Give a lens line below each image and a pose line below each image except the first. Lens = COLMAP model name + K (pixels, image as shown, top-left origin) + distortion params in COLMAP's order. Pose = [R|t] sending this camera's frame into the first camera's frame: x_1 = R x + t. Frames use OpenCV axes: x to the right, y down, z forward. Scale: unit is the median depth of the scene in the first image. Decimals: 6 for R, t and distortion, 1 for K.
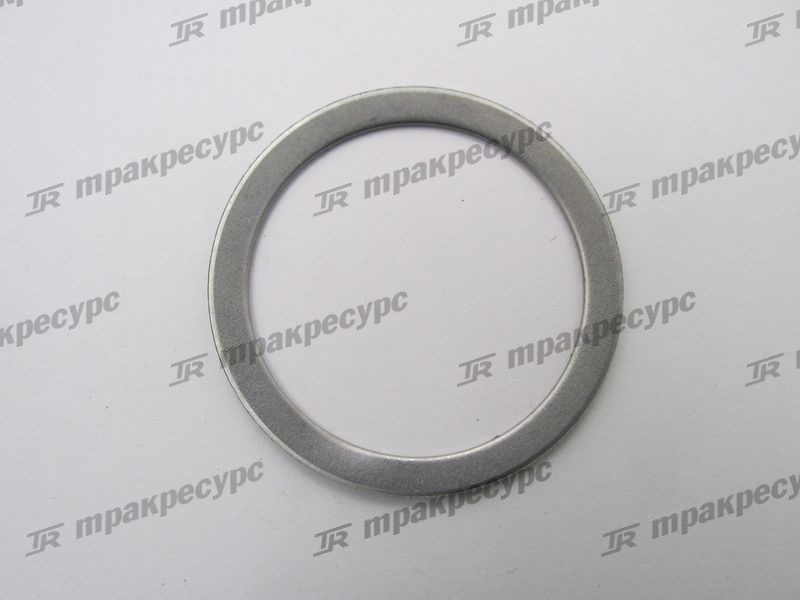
lens RADIAL K [[651.7, 0, 400.0], [0, 651.7, 300.0], [0, 0, 1]] dist [0.008362, -0.010952]
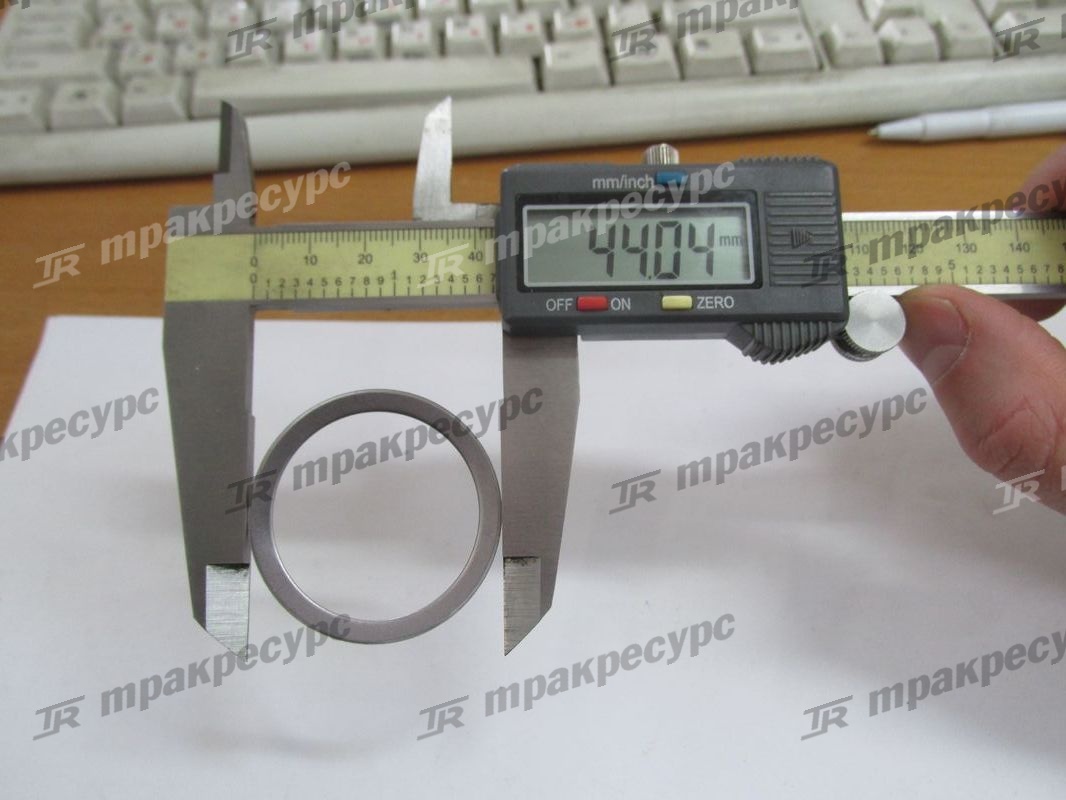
lens RADIAL K [[868.4, 0, 533.0], [0, 868.4, 400.0], [0, 0, 1]] dist [0.008362, -0.010952]
pose [[0.999999, 0.001389, -0.000195, 1.512364], [-0.001388, 0.999998, 0.001661, -1.786875], [0.000198, -0.001661, 0.999999, -0.000713]]
